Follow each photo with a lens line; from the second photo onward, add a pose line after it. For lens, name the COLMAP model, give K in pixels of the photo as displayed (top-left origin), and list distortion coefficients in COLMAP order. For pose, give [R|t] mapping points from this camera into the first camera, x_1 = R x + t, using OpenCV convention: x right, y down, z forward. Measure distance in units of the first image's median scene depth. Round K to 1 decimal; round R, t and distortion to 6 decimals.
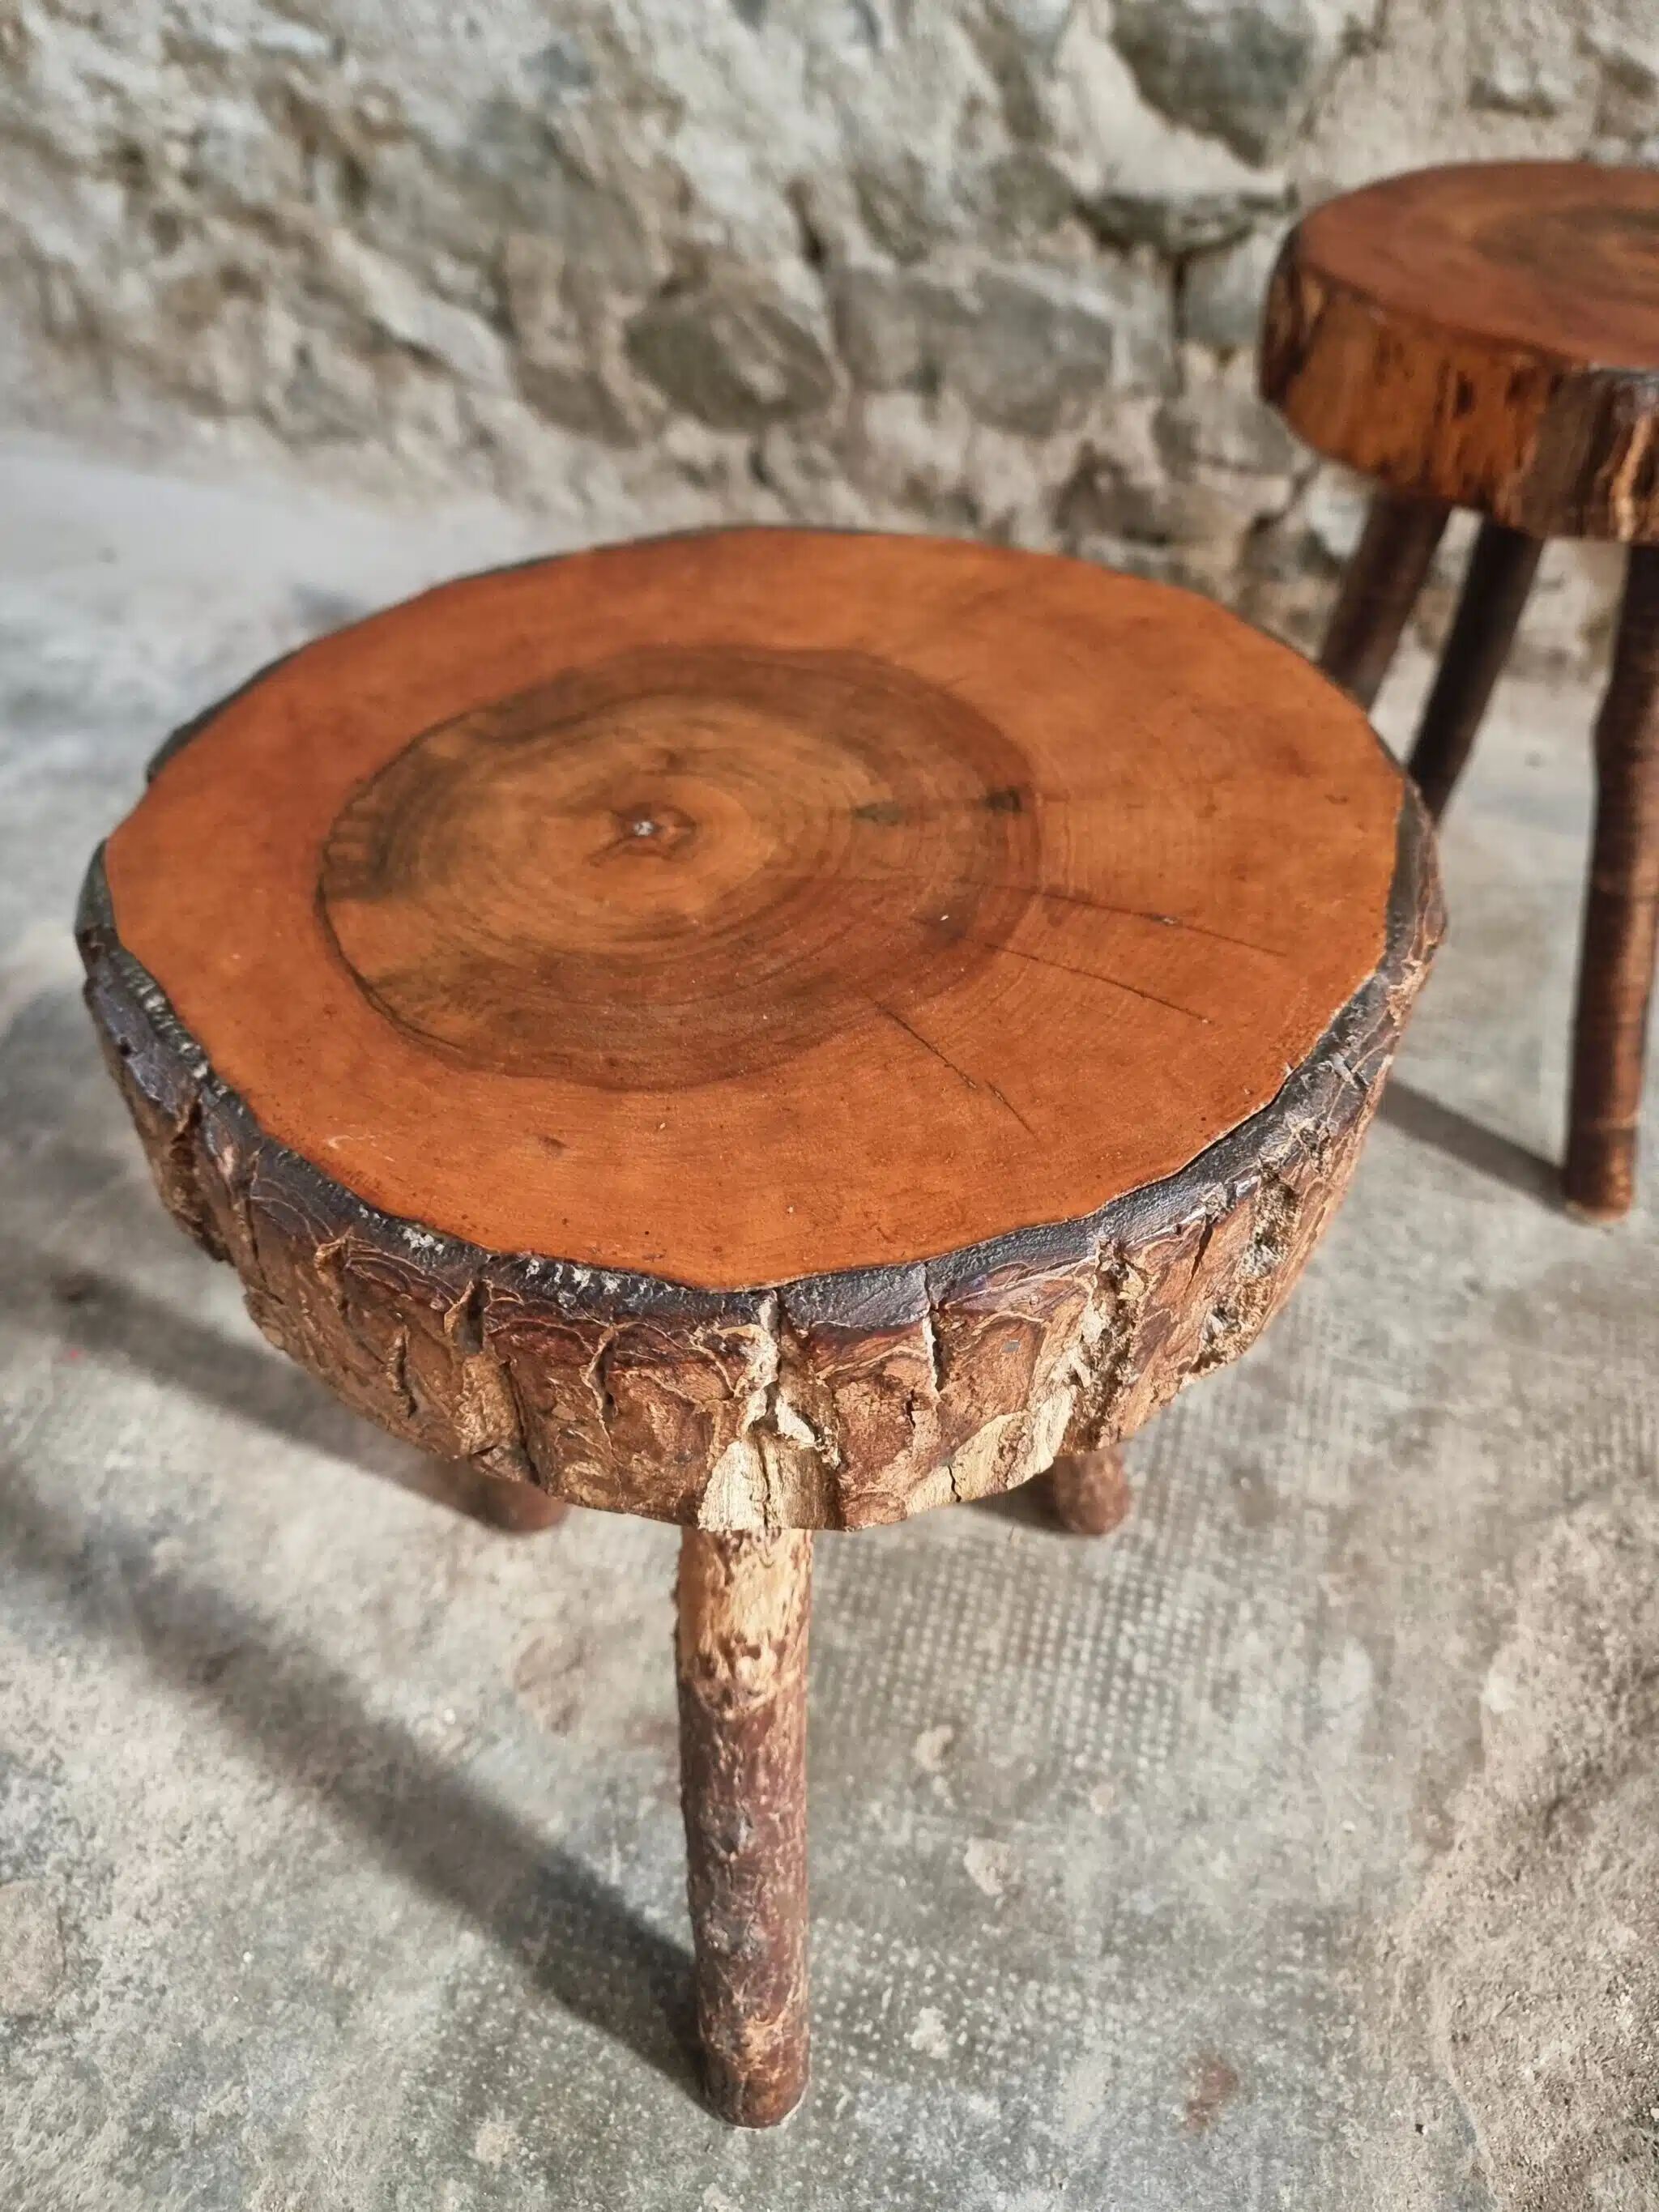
lens RADIAL K [[1603.3, 0, 806.0], [0, 1603.3, 1116.7], [0, 0, 1]] dist [0.007609, -0.007402]
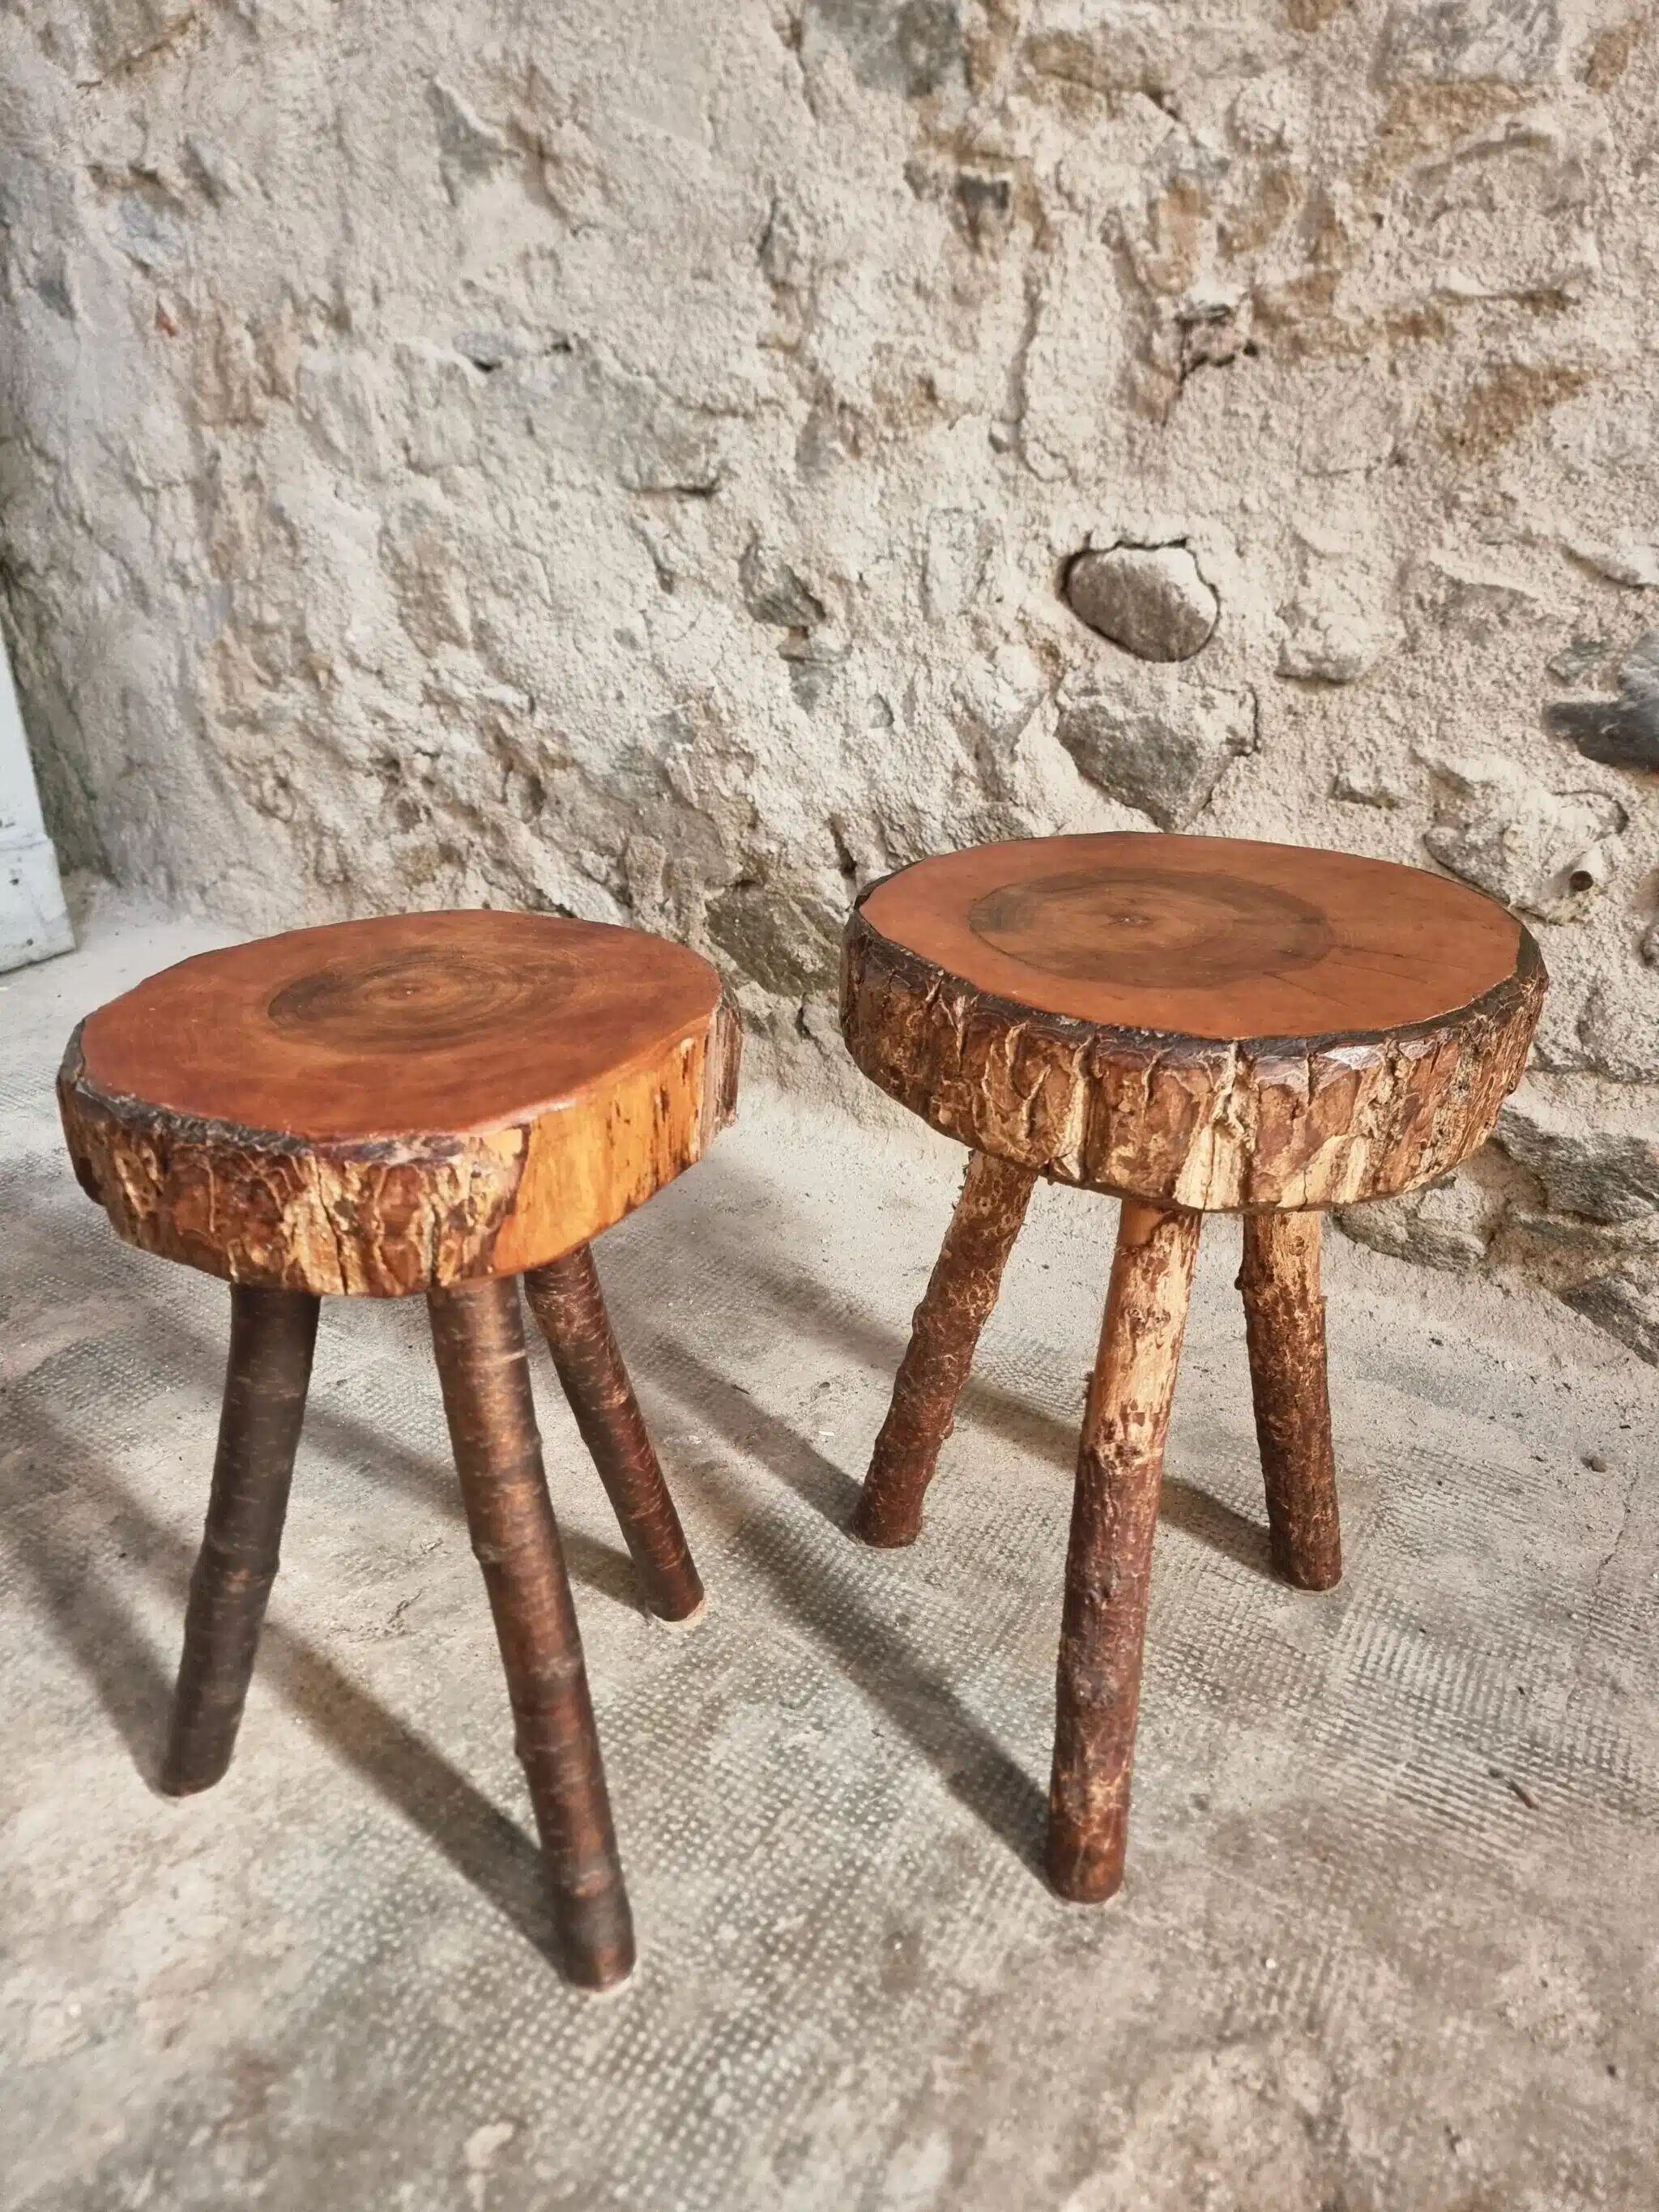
lens RADIAL K [[1552.2, 0, 820.1], [0, 1552.2, 1107.5], [0, 0, 1]] dist [0.068342, -0.059562]
pose [[0.977561, 0.113963, -0.177163, 0.367268], [-0.168926, 0.926557, -0.336090, 0.087200], [0.125850, 0.358476, 0.925017, -0.112353]]
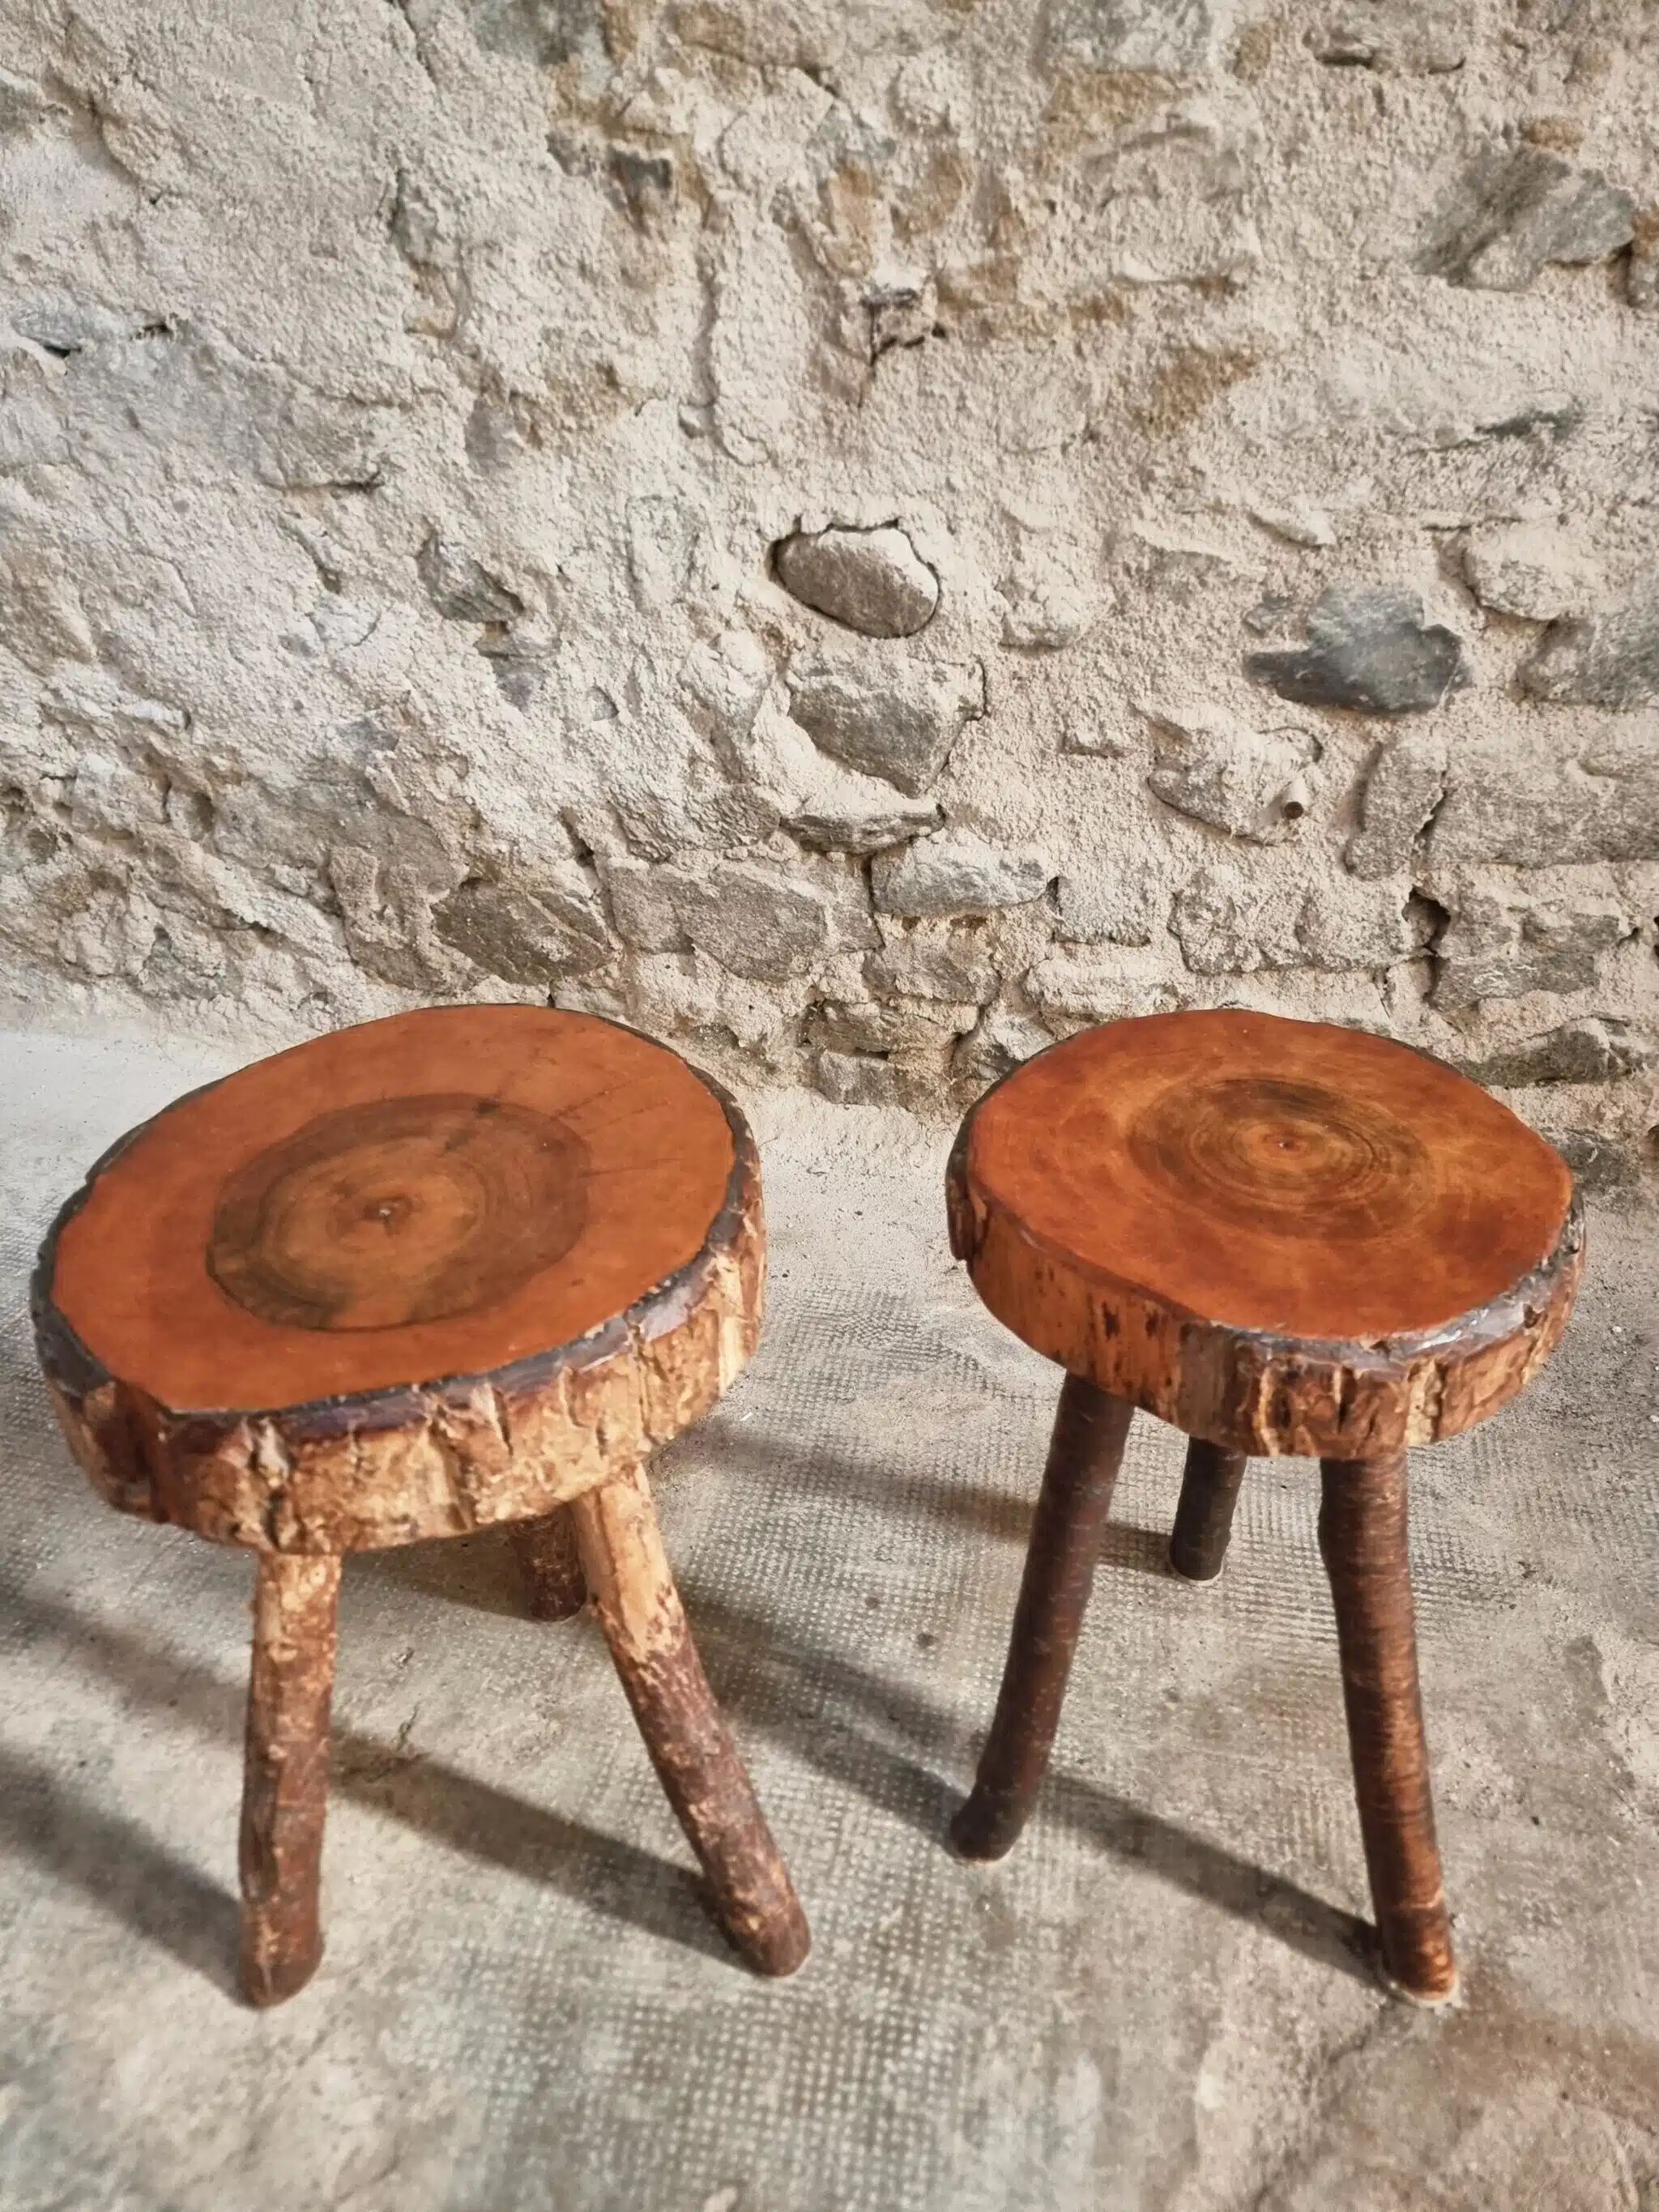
lens RADIAL K [[1539.4, 0, 805.8], [0, 1539.4, 1115.0], [0, 0, 1]] dist [0.069284, -0.062311]
pose [[0.993582, -0.071361, 0.087763, 0.093762], [0.089685, 0.969807, -0.226783, -0.087188], [-0.068930, 0.233199, 0.969983, -0.223753]]
